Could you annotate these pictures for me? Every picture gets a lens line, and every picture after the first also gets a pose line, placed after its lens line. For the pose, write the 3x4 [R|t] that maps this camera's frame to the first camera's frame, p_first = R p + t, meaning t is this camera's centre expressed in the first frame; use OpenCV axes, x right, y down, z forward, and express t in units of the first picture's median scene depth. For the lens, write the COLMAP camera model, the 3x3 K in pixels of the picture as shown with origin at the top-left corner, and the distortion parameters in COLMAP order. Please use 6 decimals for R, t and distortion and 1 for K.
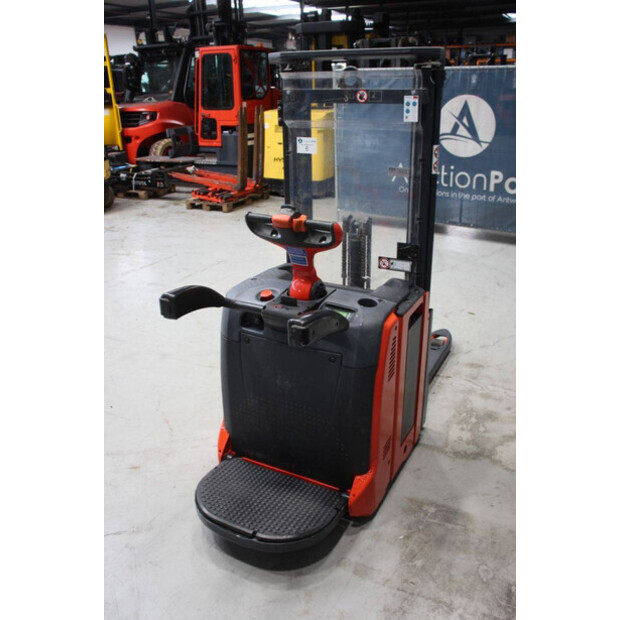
lens RADIAL K [[569.2, 0, 321.0], [0, 569.2, 307.8], [0, 0, 1]] dist [-0.087004, 0.000000]
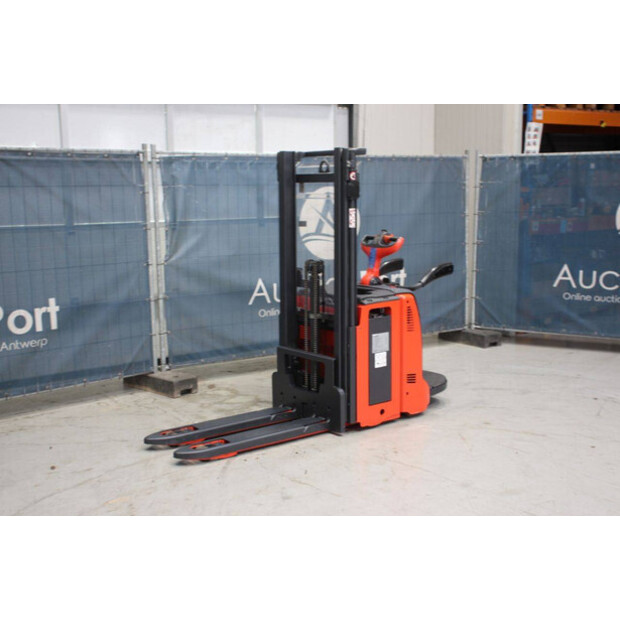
lens RADIAL K [[835.8, 0, 311.5], [0, 835.8, 304.6], [0, 0, 1]] dist [0.059465, 0.000000]
pose [[-0.907611, -0.040650, 0.417840, -0.712805], [0.173611, 0.869863, 0.461734, -0.906661], [-0.382233, 0.491616, -0.782440, 2.367112]]
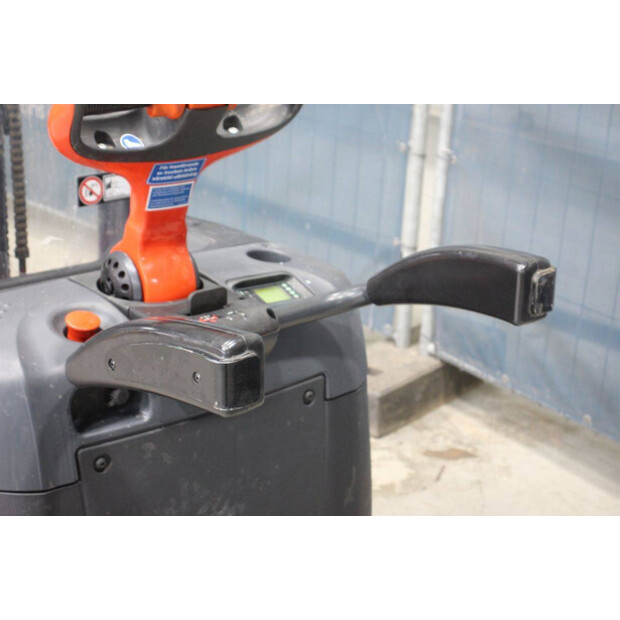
lens RADIAL K [[1305.4, 0, 306.3], [0, 1305.4, 320.9], [0, 0, 1]] dist [0.375434, 0.000000]
pose [[0.389810, -0.306590, 0.868361, -0.574452], [0.307628, 0.932137, 0.191012, -0.105978], [-0.867994, 0.192674, 0.457672, 0.388406]]
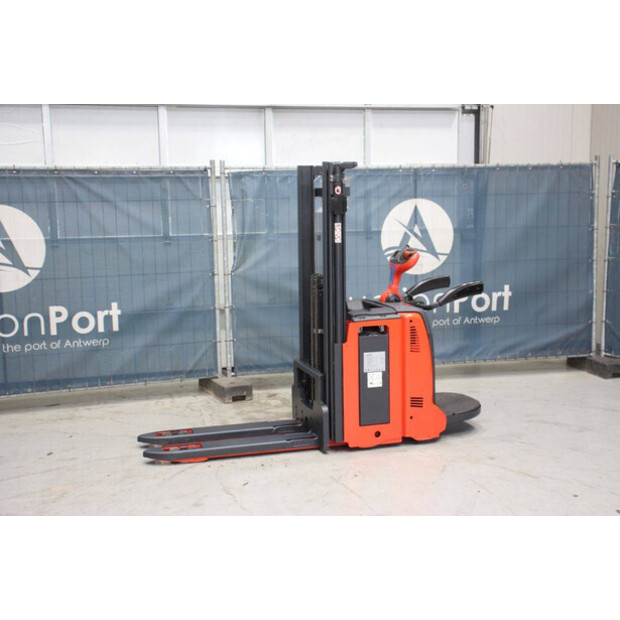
lens RADIAL K [[860.0, 0, 315.5], [0, 860.0, 306.7], [0, 0, 1]] dist [0.060437, 0.000000]
pose [[-0.685510, -0.071068, 0.724586, -1.308356], [0.292844, 0.884255, 0.363779, -0.764583], [-0.666572, 0.461565, -0.585354, 2.013099]]
